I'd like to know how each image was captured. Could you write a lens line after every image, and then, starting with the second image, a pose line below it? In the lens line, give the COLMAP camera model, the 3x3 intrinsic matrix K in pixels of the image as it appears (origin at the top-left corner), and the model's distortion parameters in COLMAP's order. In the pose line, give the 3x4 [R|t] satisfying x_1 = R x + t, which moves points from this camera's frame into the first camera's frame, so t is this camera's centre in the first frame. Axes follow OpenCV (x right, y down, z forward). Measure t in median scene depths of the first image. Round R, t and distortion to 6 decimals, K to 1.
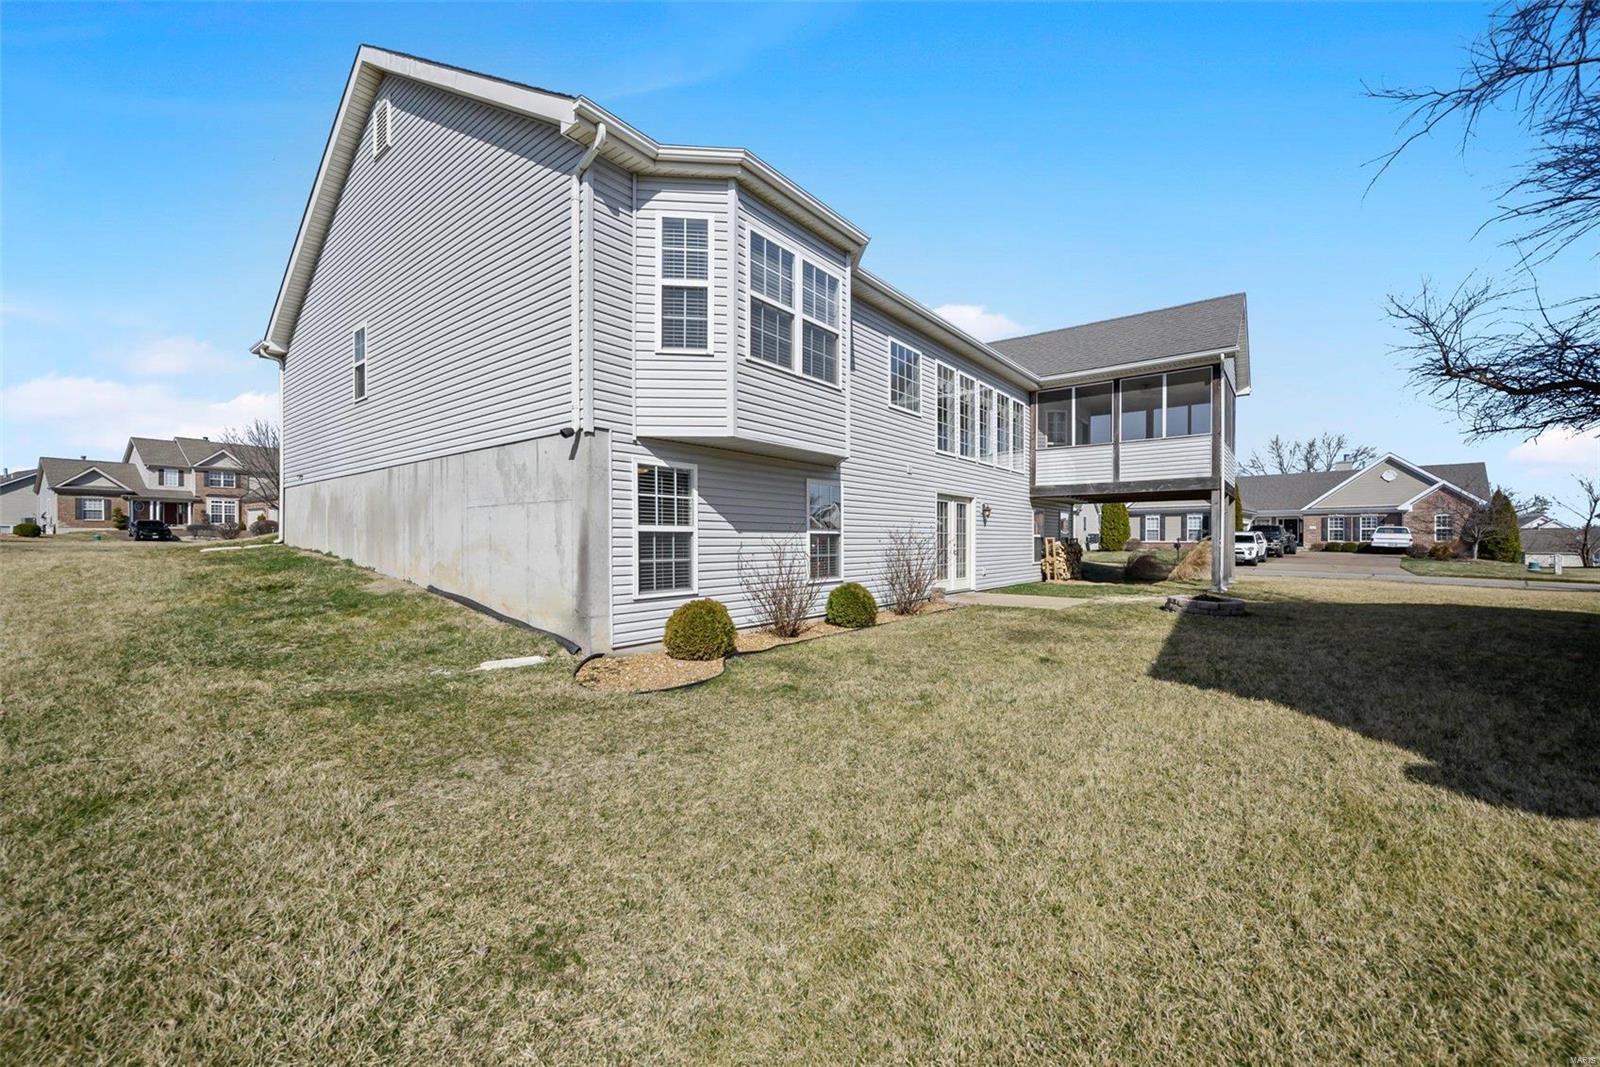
lens RADIAL K [[646.8, 0, 800.0], [0, 646.8, 533.5], [0, 0, 1]] dist [0.000306, -0.000006]
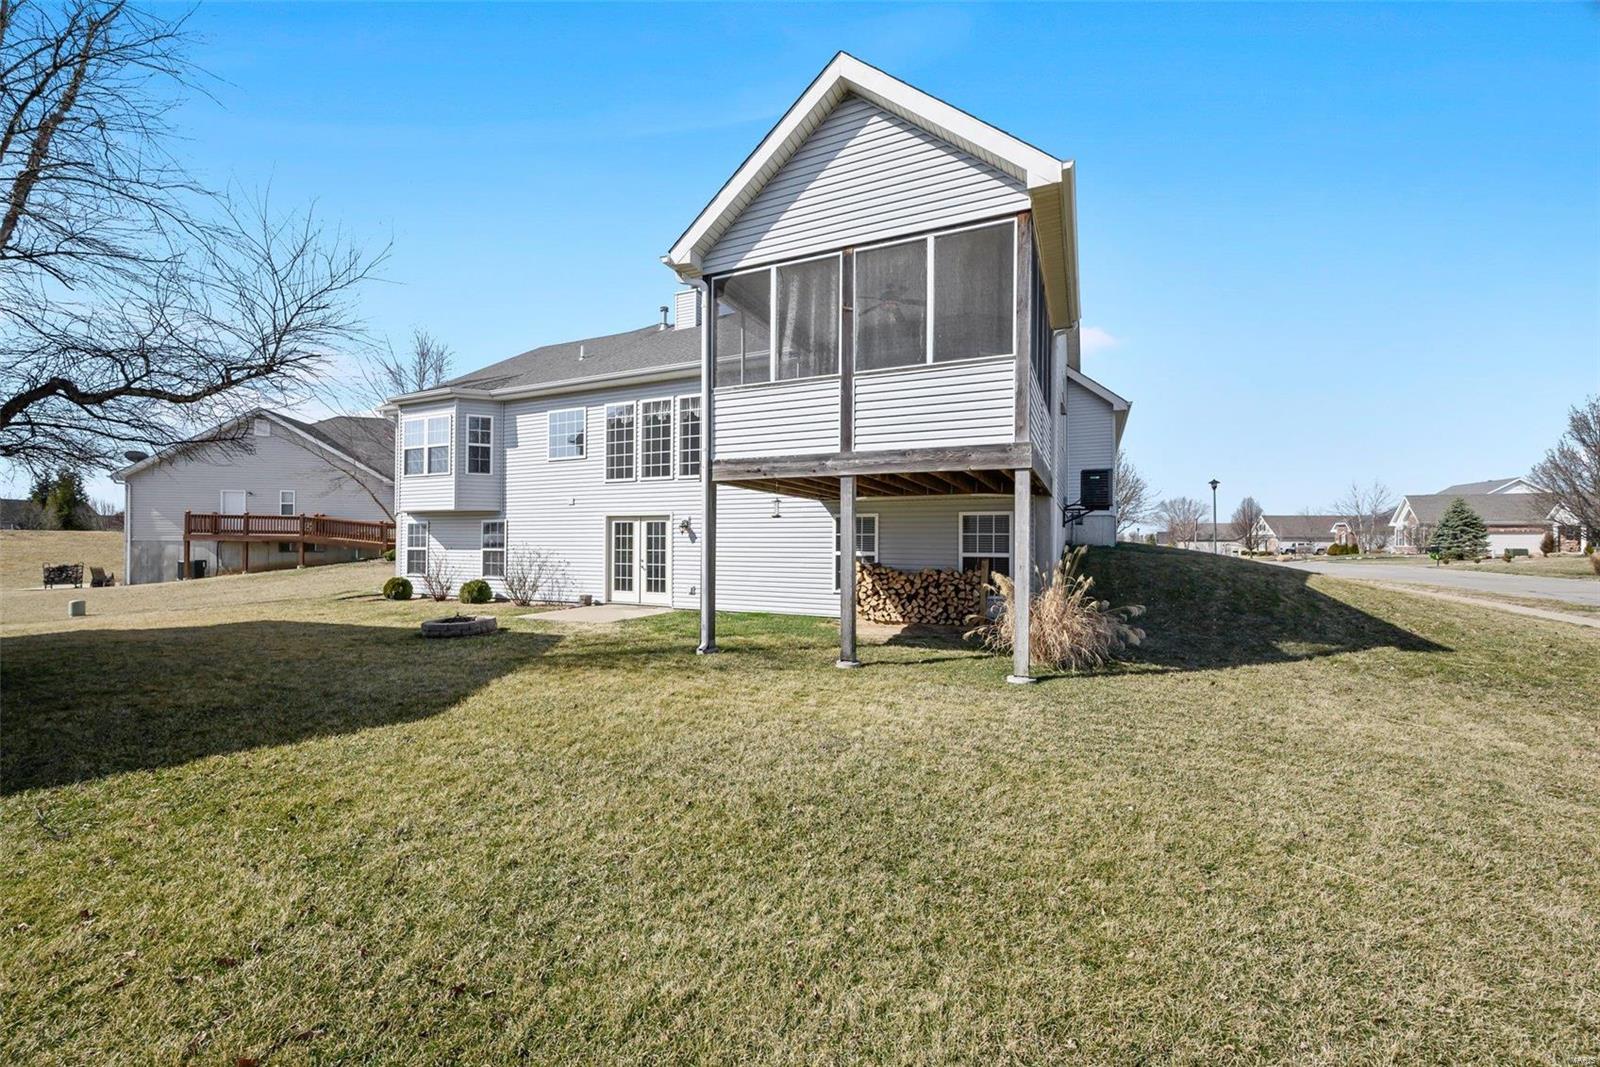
lens RADIAL K [[646.8, 0, 800.0], [0, 646.8, 533.5], [0, 0, 1]] dist [0.000306, -0.000006]
pose [[0.243042, -0.010398, -0.969960, 2.054221], [0.008731, 0.999925, -0.008532, -0.026269], [0.969976, -0.006395, 0.243115, 1.497181]]
